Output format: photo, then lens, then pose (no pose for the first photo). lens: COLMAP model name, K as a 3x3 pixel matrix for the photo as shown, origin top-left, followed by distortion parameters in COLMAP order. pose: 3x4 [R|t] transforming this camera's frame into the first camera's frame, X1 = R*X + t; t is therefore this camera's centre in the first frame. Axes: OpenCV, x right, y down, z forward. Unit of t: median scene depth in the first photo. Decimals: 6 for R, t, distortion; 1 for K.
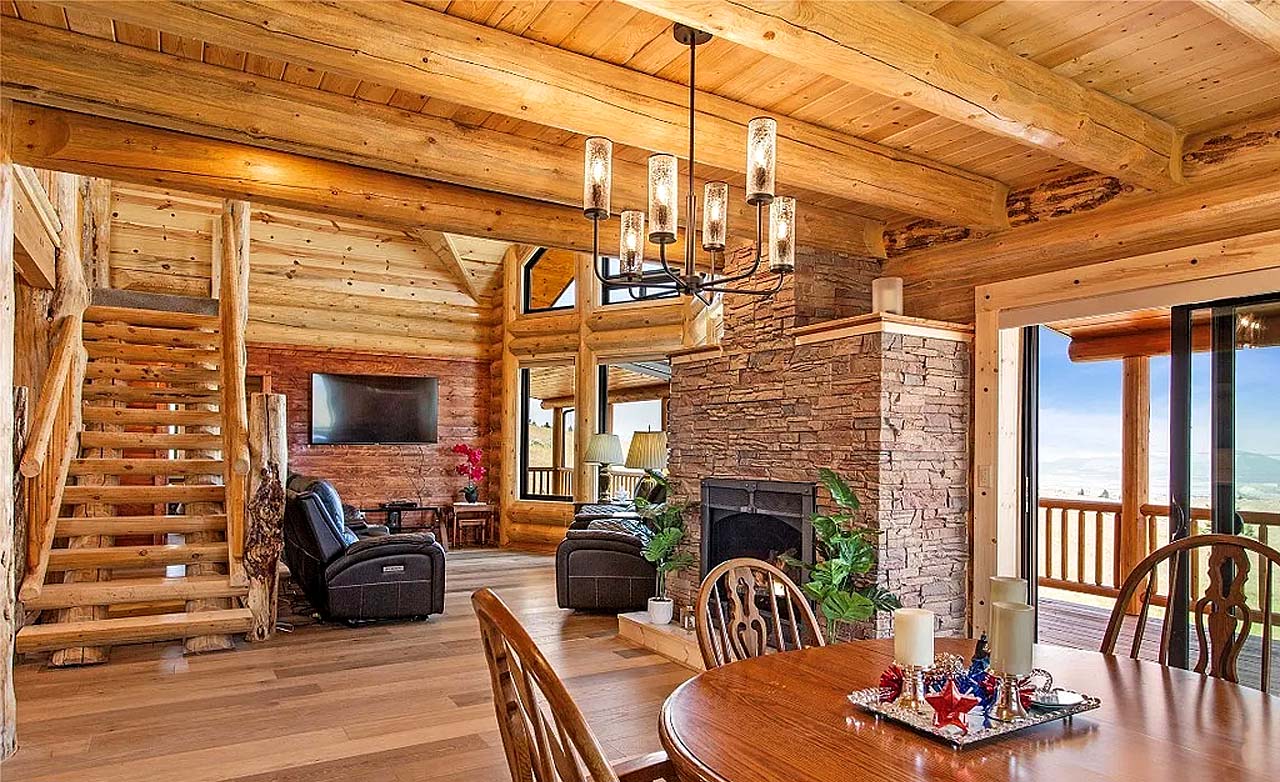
lens RADIAL K [[794.5, 0, 665.0], [0, 794.5, 439.4], [0, 0, 1]] dist [-0.009207, 0.010632]
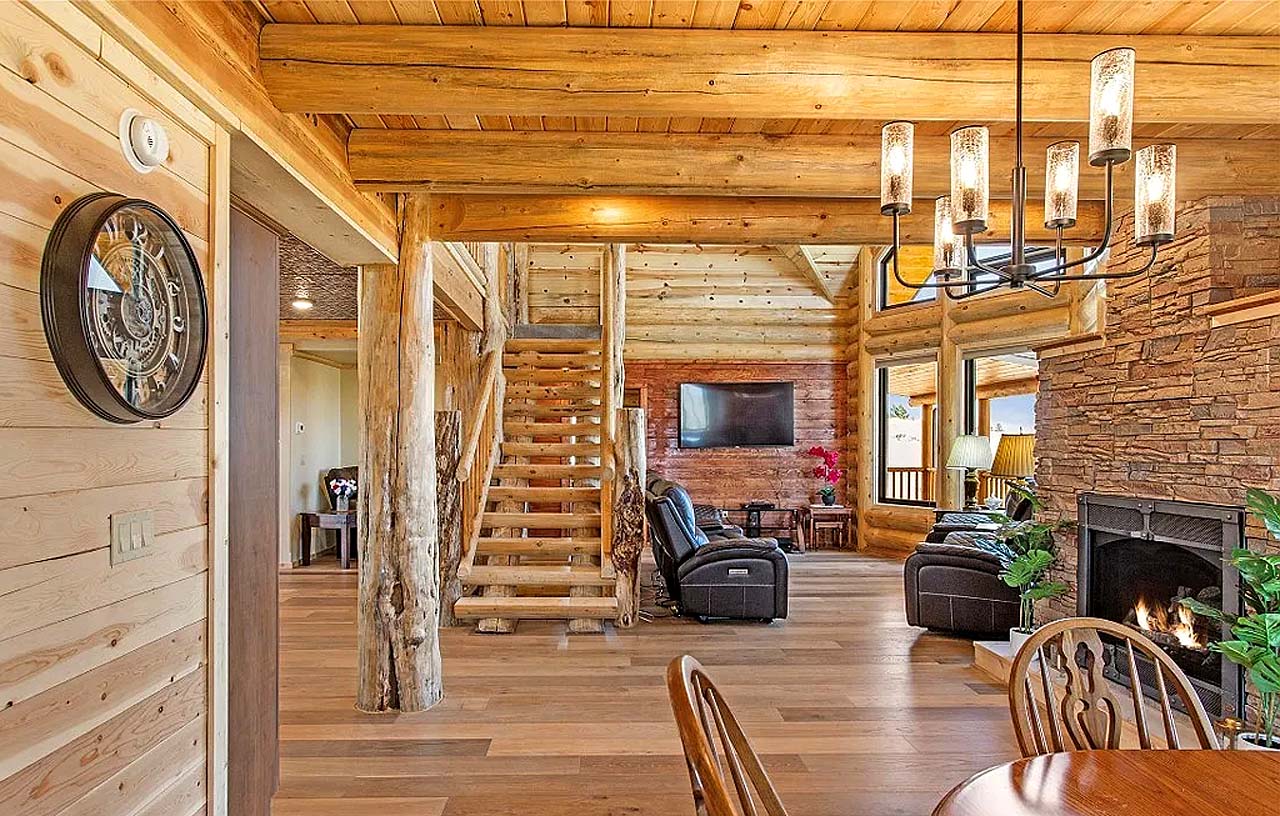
lens RADIAL K [[774.3, 0, 613.2], [0, 774.3, 446.1], [0, 0, 1]] dist [0.000658, 0.004845]
pose [[0.860492, -0.007401, -0.509410, 0.039054], [0.014627, 0.999841, 0.010181, -0.015985], [0.509254, -0.016212, 0.860464, 0.043761]]
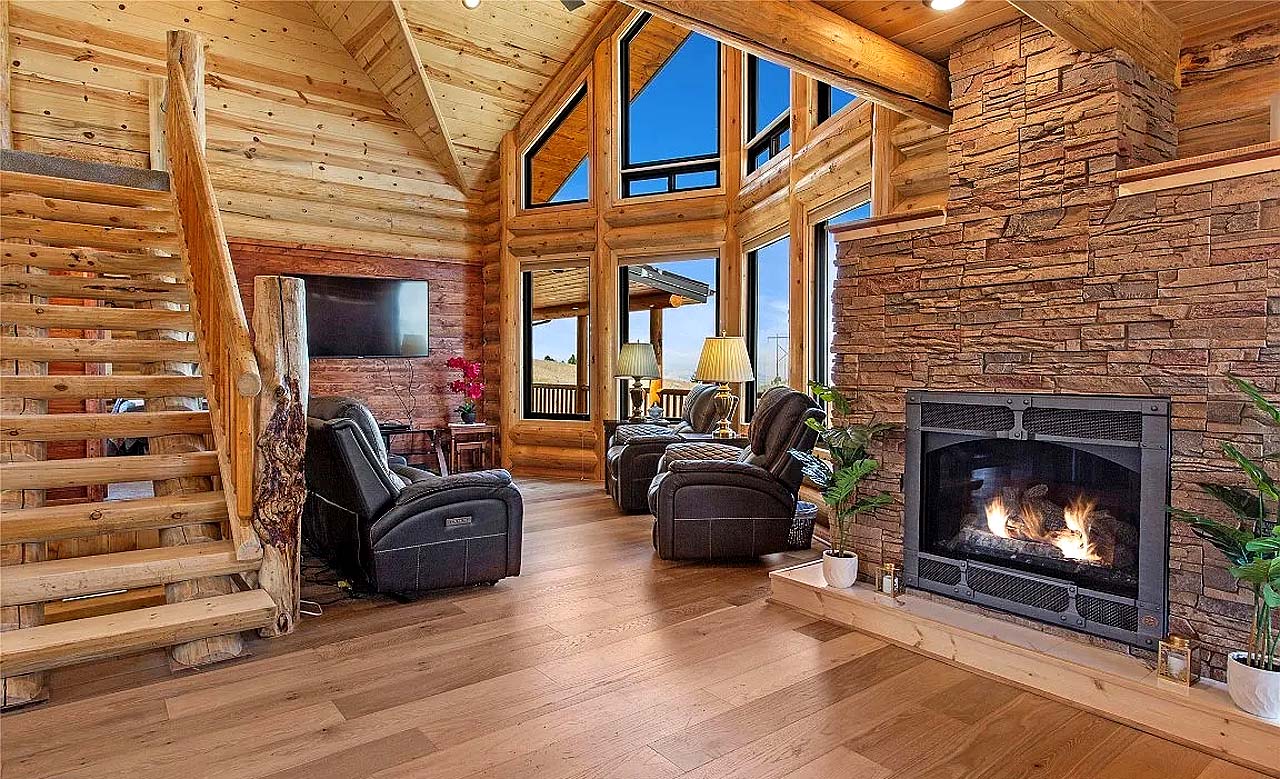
lens RADIAL K [[716.9, 0, 641.6], [0, 716.9, 388.6], [0, 0, 1]] dist [-0.002428, 0.003054]
pose [[0.993928, -0.012561, 0.109310, -0.261565], [0.007848, 0.999025, 0.043436, 0.014303], [-0.109749, -0.042315, 0.993058, 0.350801]]
